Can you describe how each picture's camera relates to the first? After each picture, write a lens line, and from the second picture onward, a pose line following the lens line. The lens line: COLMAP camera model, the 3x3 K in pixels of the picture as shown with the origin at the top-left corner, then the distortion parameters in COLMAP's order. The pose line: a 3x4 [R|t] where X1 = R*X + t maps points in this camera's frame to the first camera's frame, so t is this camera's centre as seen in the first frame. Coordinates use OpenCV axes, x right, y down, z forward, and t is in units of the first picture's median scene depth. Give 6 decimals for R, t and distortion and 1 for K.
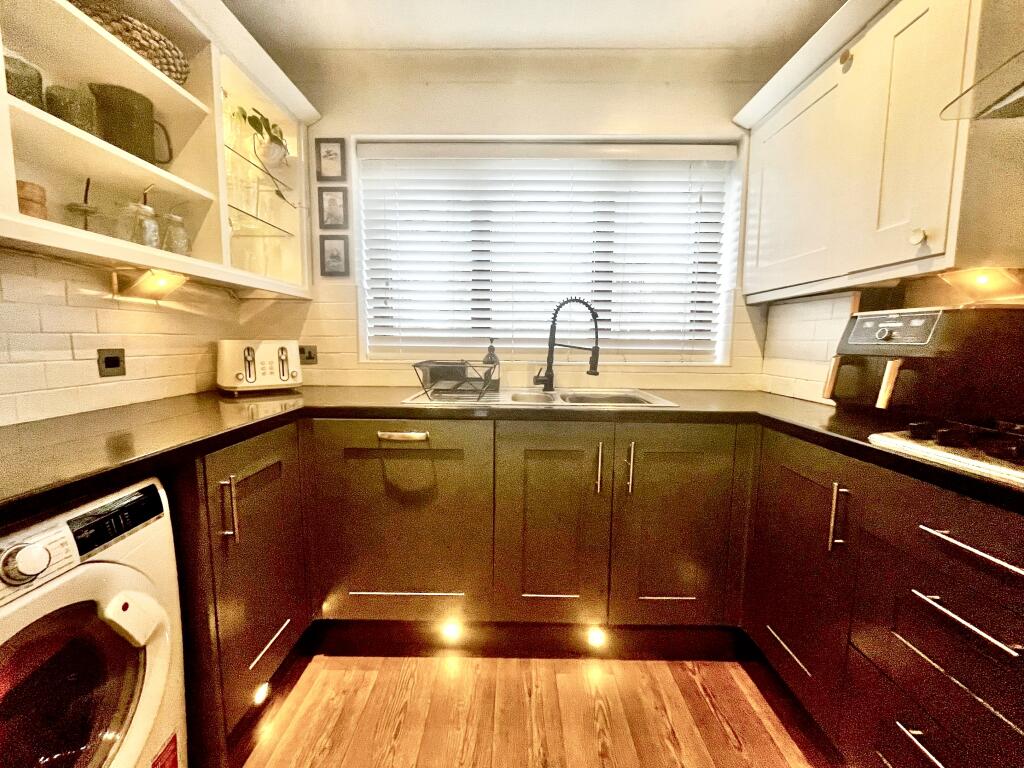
lens RADIAL K [[413.6, 0, 509.8], [0, 413.6, 382.3], [0, 0, 1]] dist [-0.002252, 0.000589]
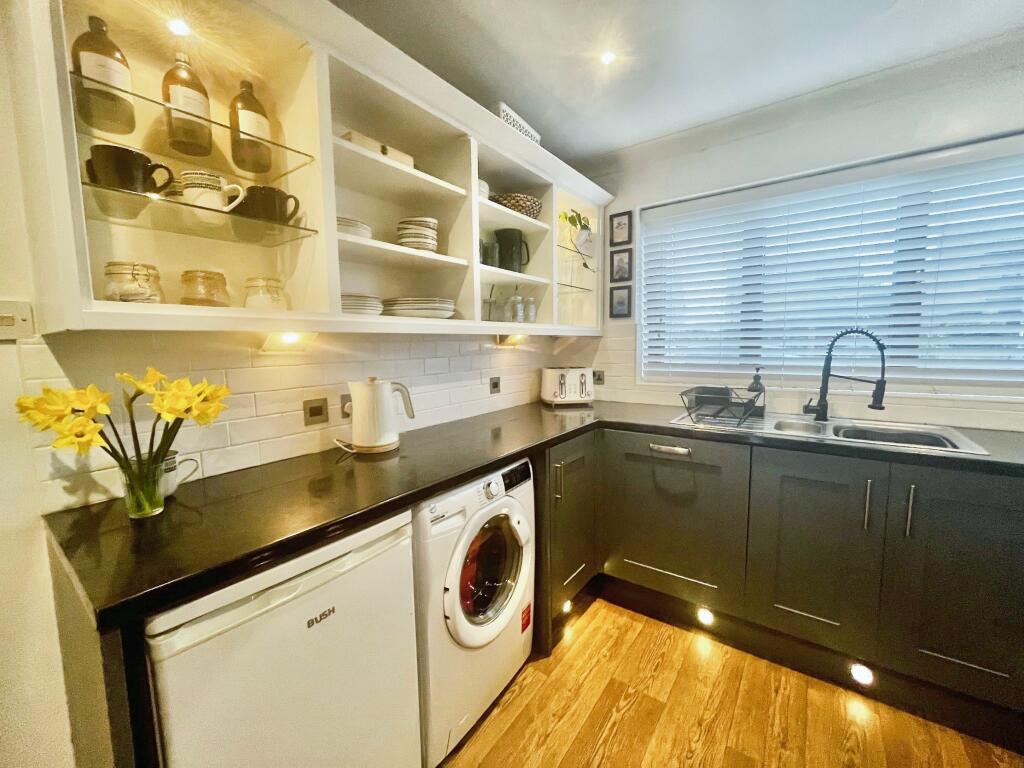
lens RADIAL K [[413.6, 0, 512.2], [0, 413.6, 386.2], [0, 0, 1]] dist [-0.002252, 0.000589]
pose [[0.813036, 0.036983, -0.581037, 0.080550], [-0.034085, 0.999292, 0.015910, -0.067277], [0.581215, 0.006869, 0.813721, -0.320534]]
